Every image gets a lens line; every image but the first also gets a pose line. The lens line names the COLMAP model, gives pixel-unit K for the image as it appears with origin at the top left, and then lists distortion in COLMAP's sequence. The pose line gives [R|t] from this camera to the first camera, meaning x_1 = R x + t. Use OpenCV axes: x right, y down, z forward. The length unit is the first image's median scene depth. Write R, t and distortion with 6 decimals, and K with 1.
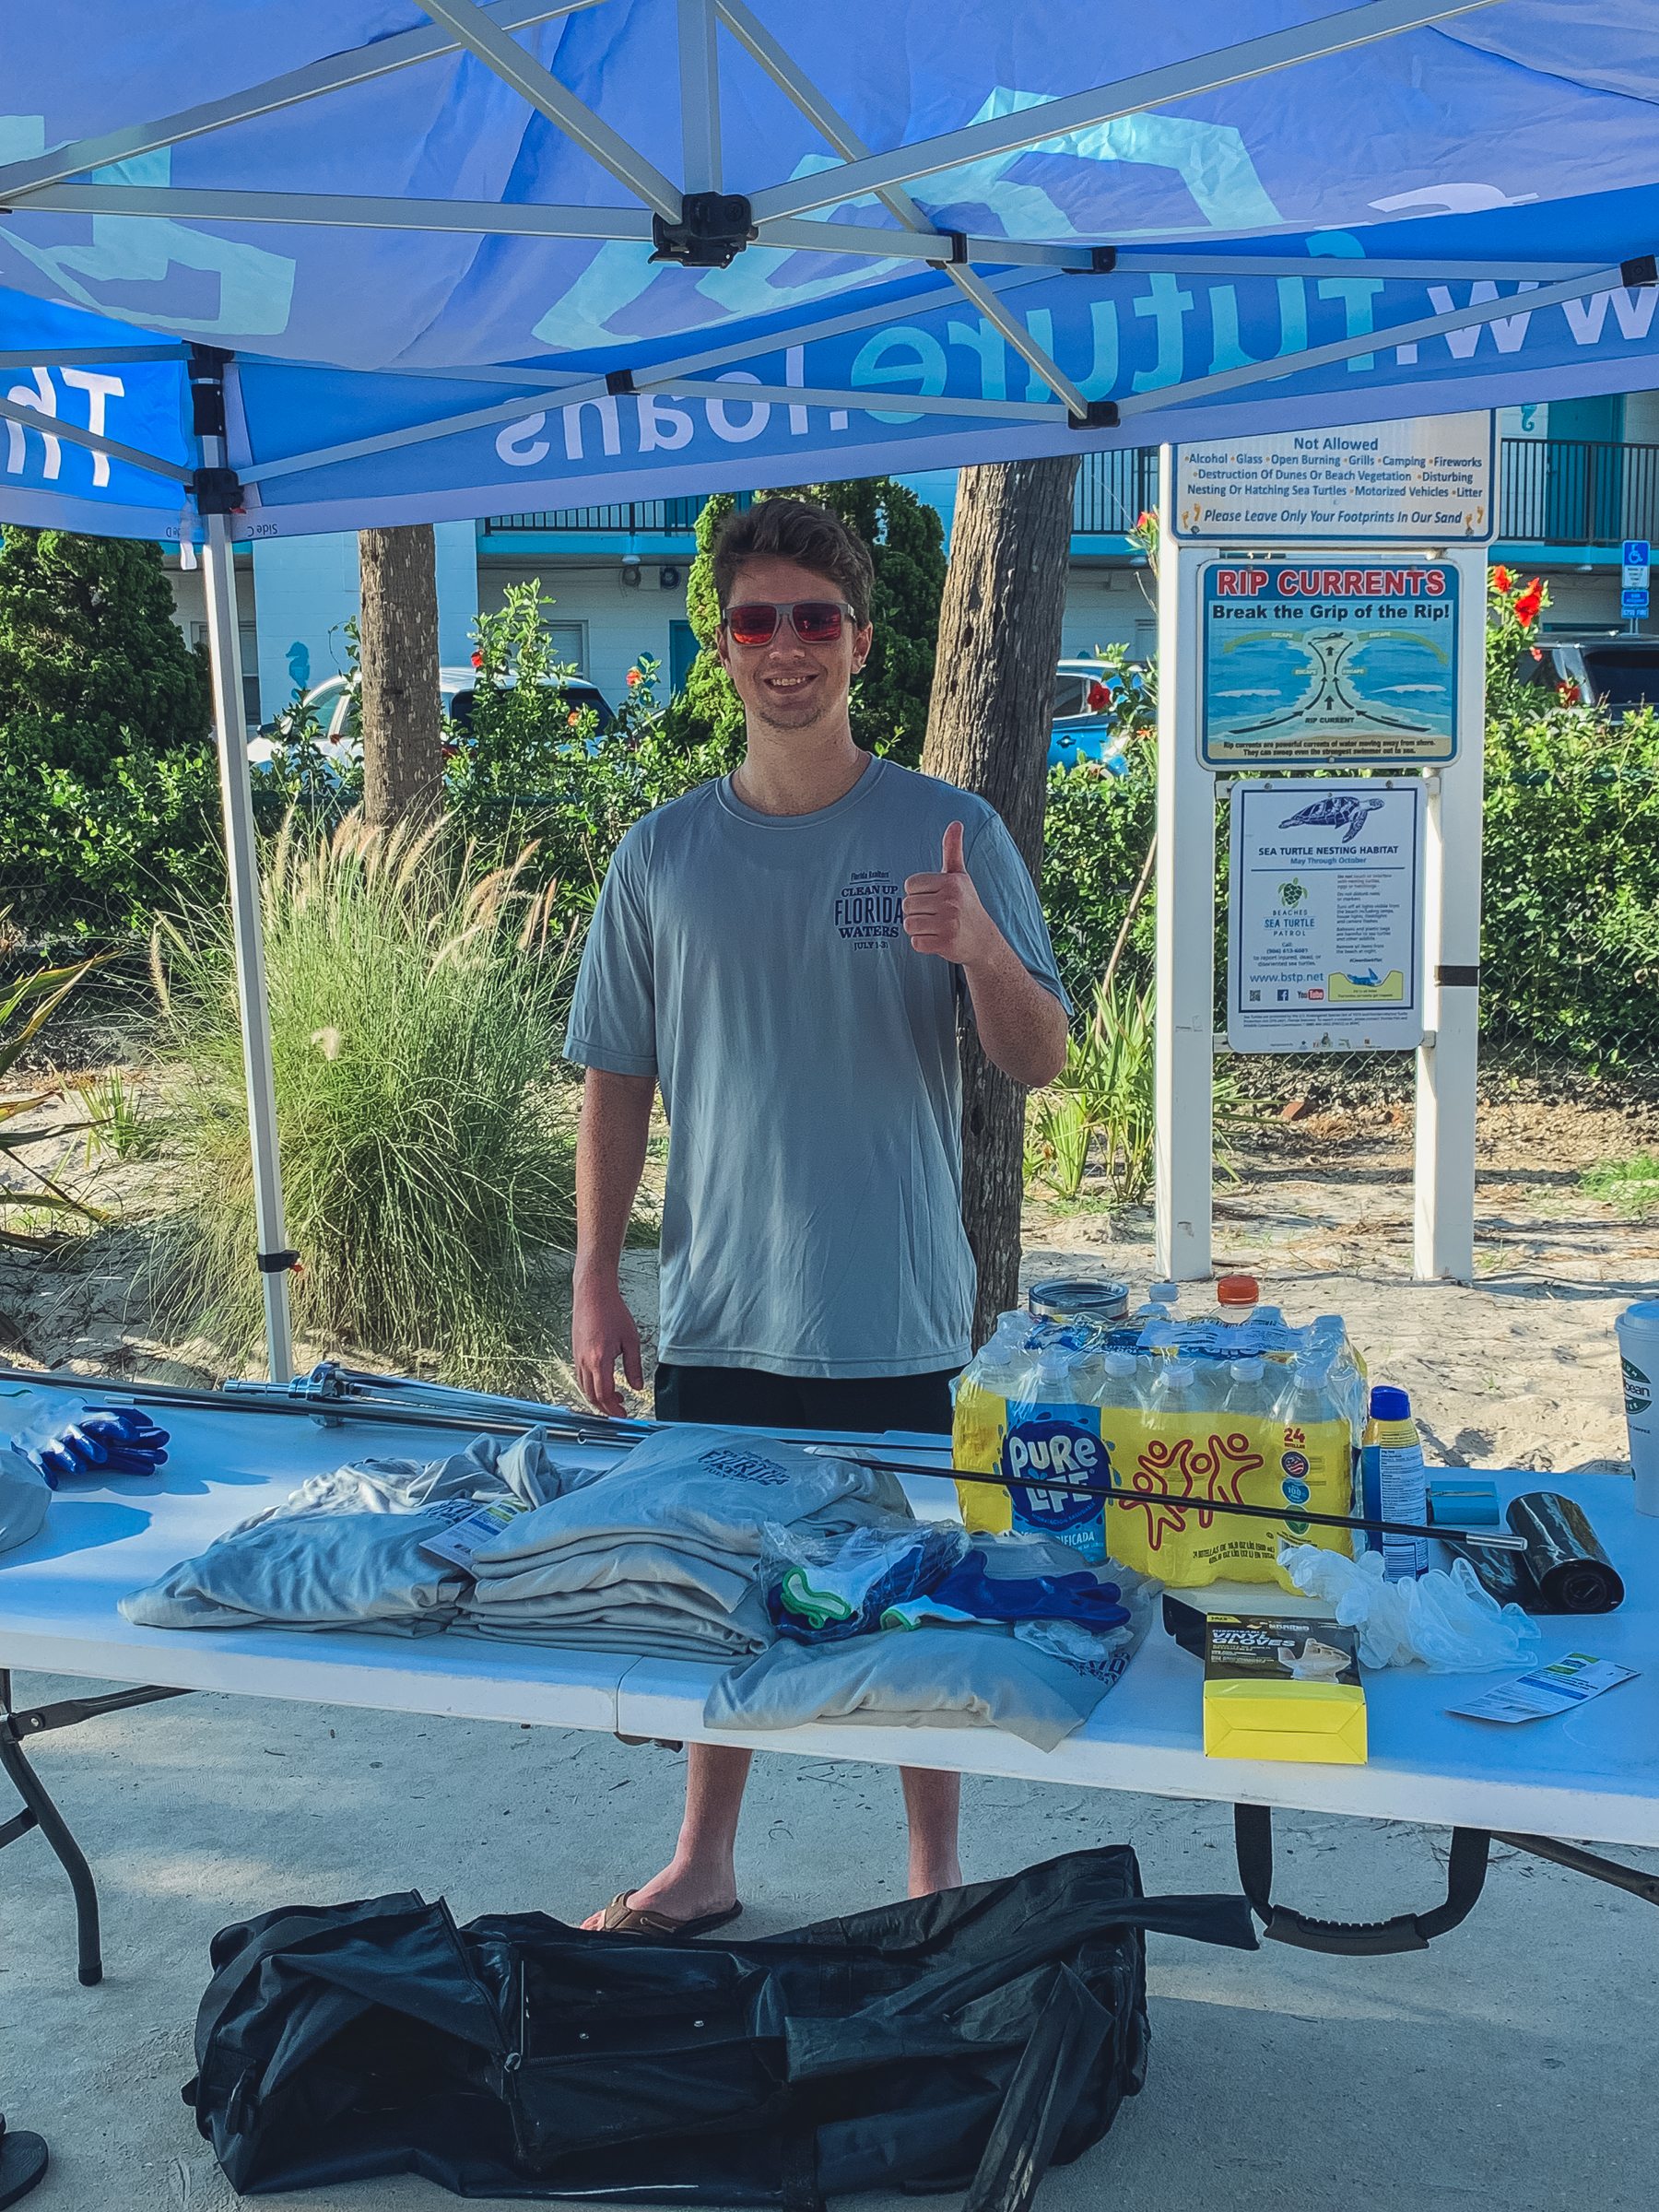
lens RADIAL K [[2332.1, 0, 829.5], [0, 2332.1, 1106.0], [0, 0, 1]] dist [0.055057, -0.230509]
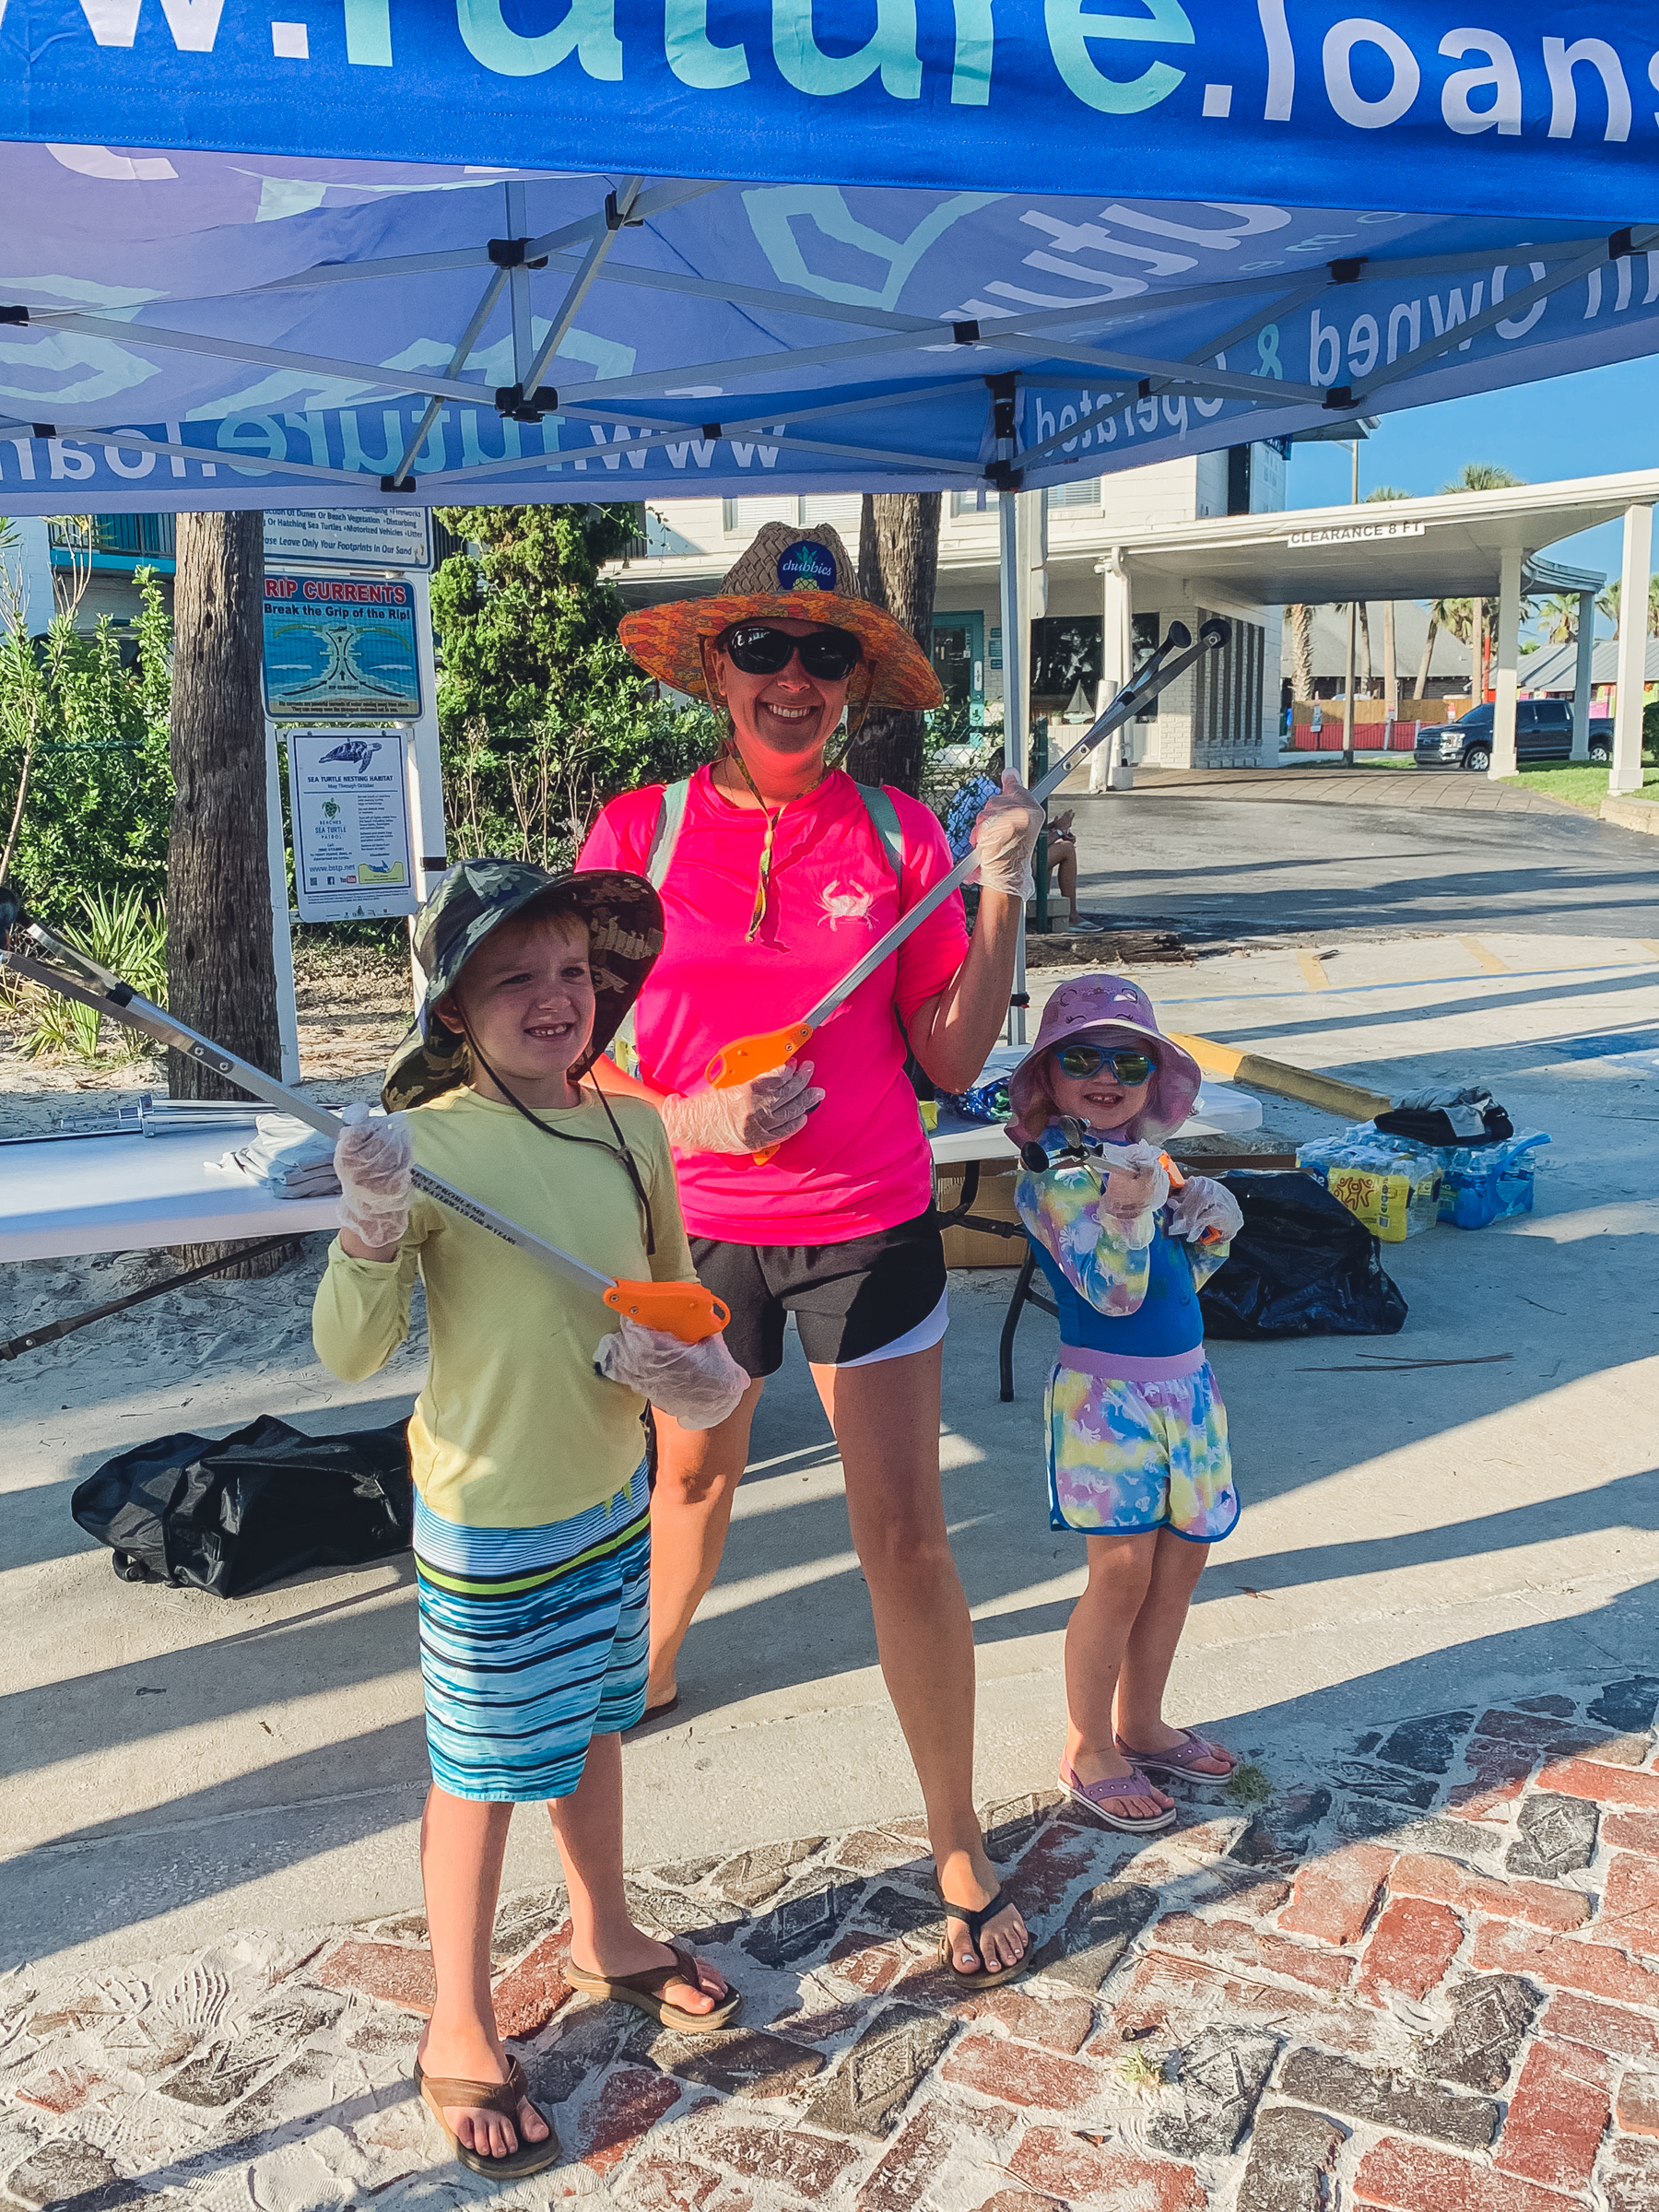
lens RADIAL K [[2014.5, 0, 819.3], [0, 2014.5, 1118.3], [0, 0, 1]] dist [0.029460, -0.054308]
pose [[0.769313, -0.116021, 0.628248, -0.376599], [0.092215, 0.993240, 0.070506, 0.038419], [-0.632181, 0.003693, 0.774812, -0.151535]]
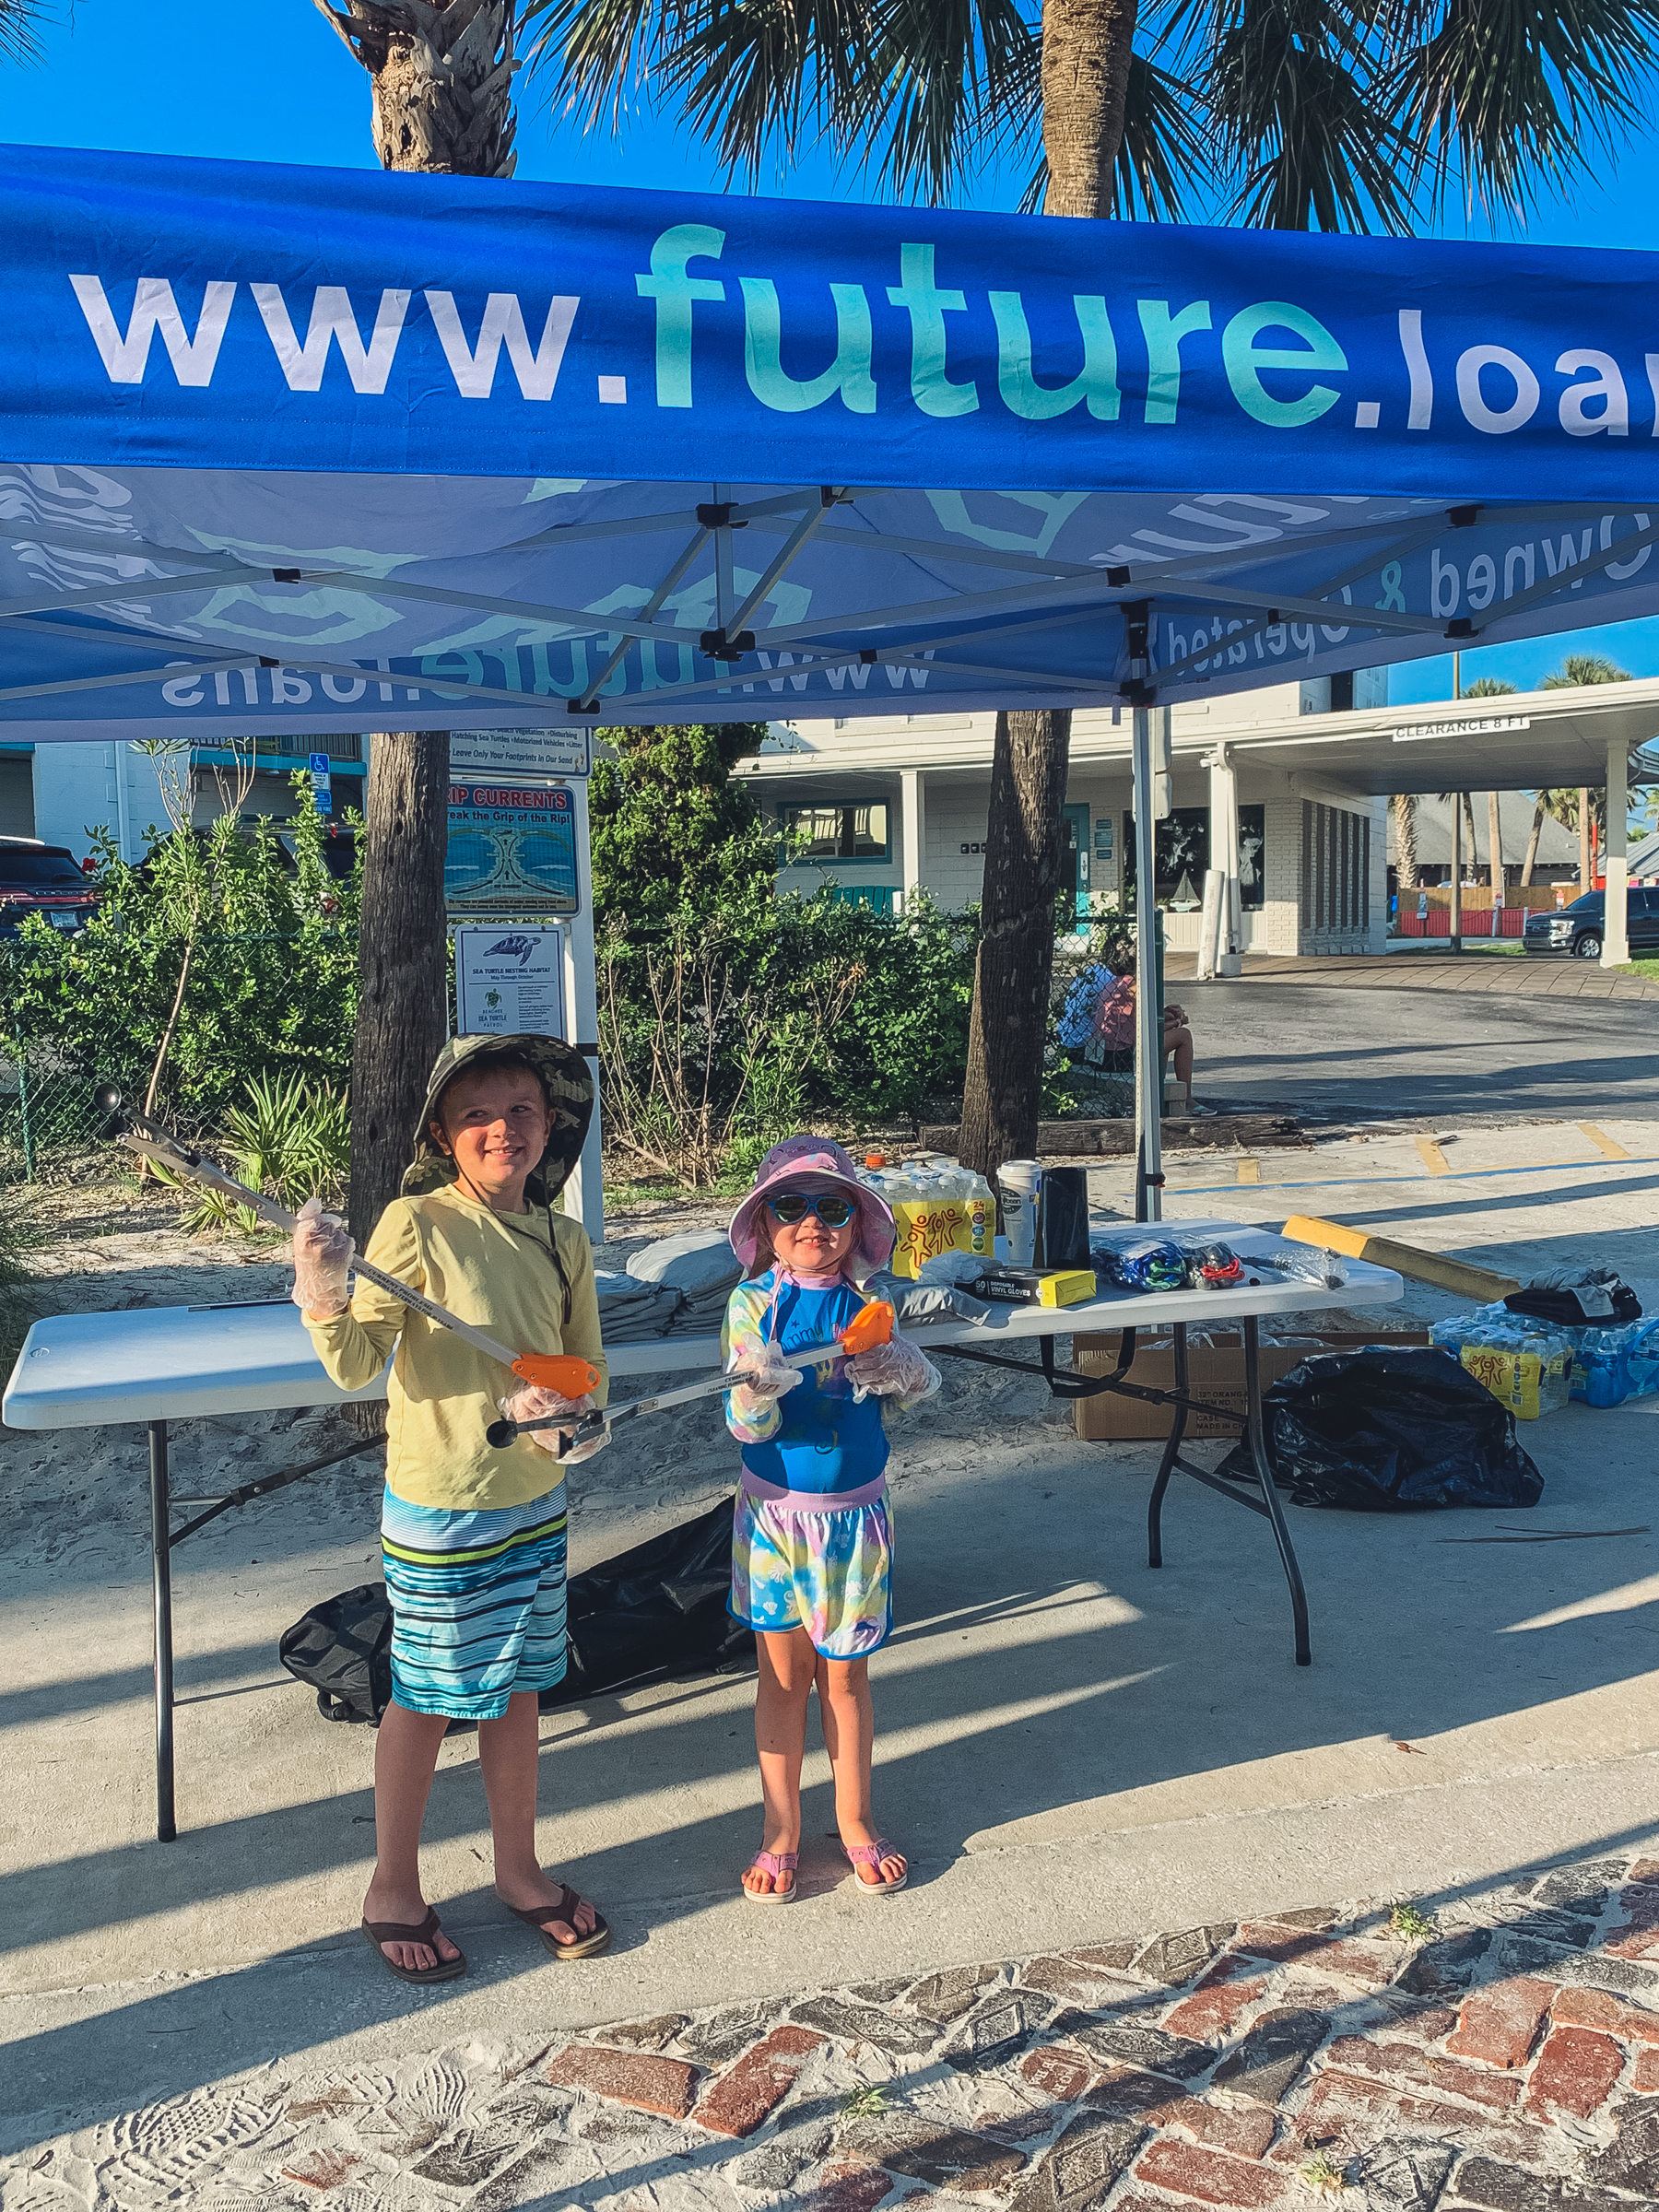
lens RADIAL K [[2038.5, 0, 822.3], [0, 2038.5, 1102.7], [0, 0, 1]] dist [0.042421, -0.072370]
pose [[0.797916, -0.050928, 0.600614, -0.436872], [0.088049, 0.995584, -0.032555, 0.038789], [-0.596303, 0.078860, 0.798876, -0.185095]]
